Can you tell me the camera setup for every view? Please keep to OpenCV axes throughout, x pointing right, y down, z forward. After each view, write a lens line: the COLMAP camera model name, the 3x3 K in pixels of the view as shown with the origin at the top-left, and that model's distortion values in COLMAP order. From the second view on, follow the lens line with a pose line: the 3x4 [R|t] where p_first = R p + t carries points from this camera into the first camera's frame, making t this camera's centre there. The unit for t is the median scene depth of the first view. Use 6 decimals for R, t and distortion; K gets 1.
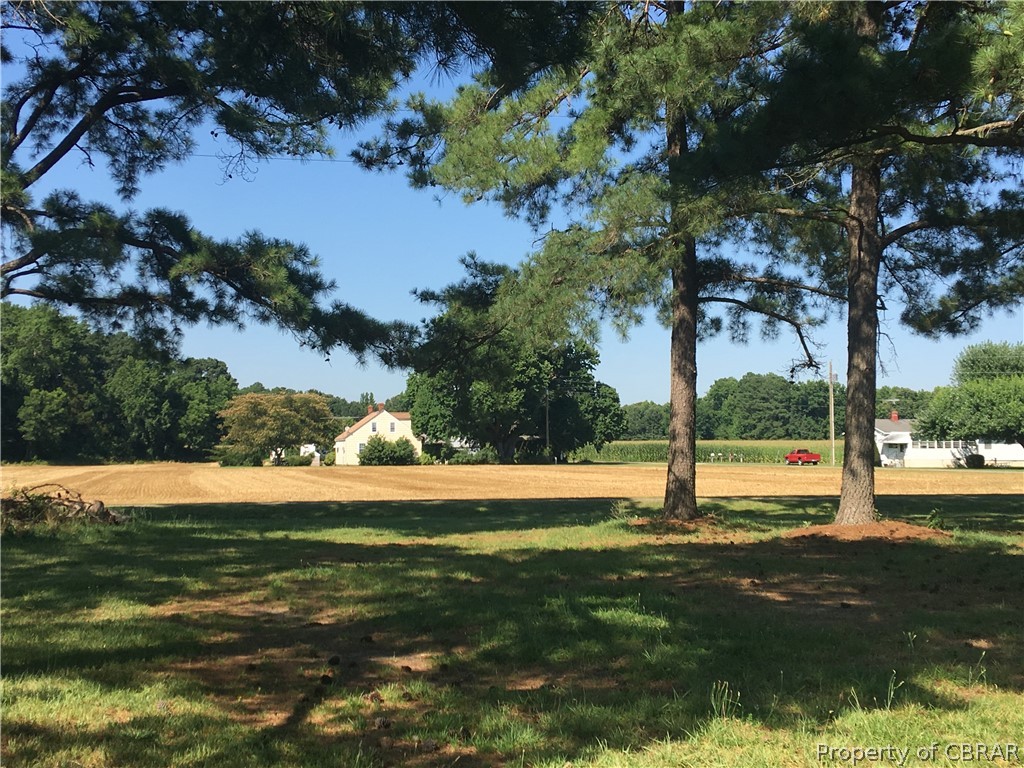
lens RADIAL K [[1321.6, 0, 512.1], [0, 1321.6, 383.6], [0, 0, 1]] dist [0.084330, 0.000000]
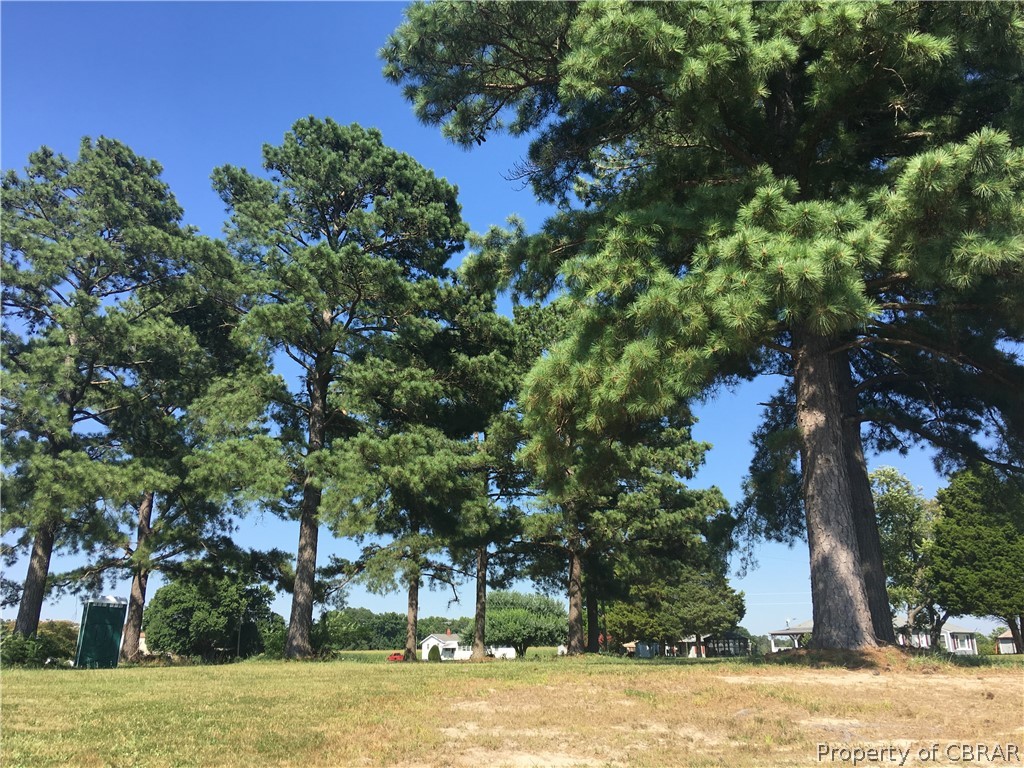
lens RADIAL K [[864.9, 0, 513.3], [0, 864.9, 376.6], [0, 0, 1]] dist [0.089493, -0.031892]
pose [[0.931557, 0.104048, 0.348389, -0.303175], [-0.008360, 0.964057, -0.265564, 0.014966], [-0.363498, 0.244476, 0.898944, -0.677343]]
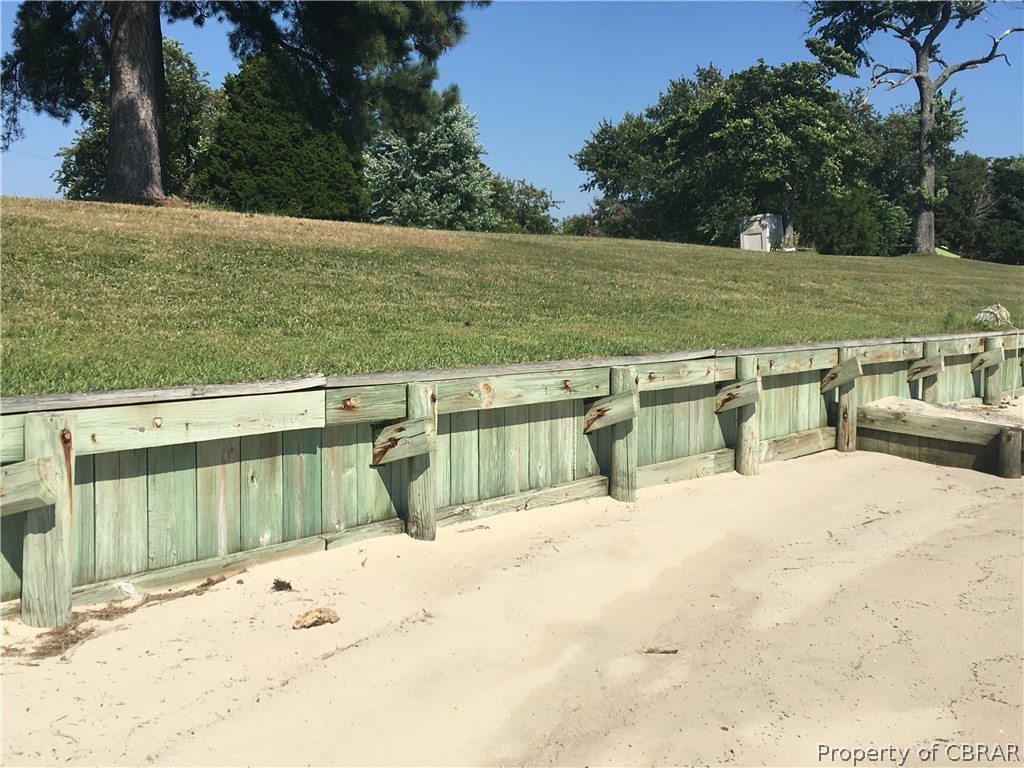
lens RADIAL K [[1321.6, 0, 486.8], [0, 1321.6, 354.8], [0, 0, 1]] dist [0.084330, 0.000000]
pose [[0.524958, -0.039312, 0.850220, -0.491780], [-0.028475, 0.997562, 0.063707, 0.057703], [-0.850652, -0.057653, 0.522559, -0.842929]]
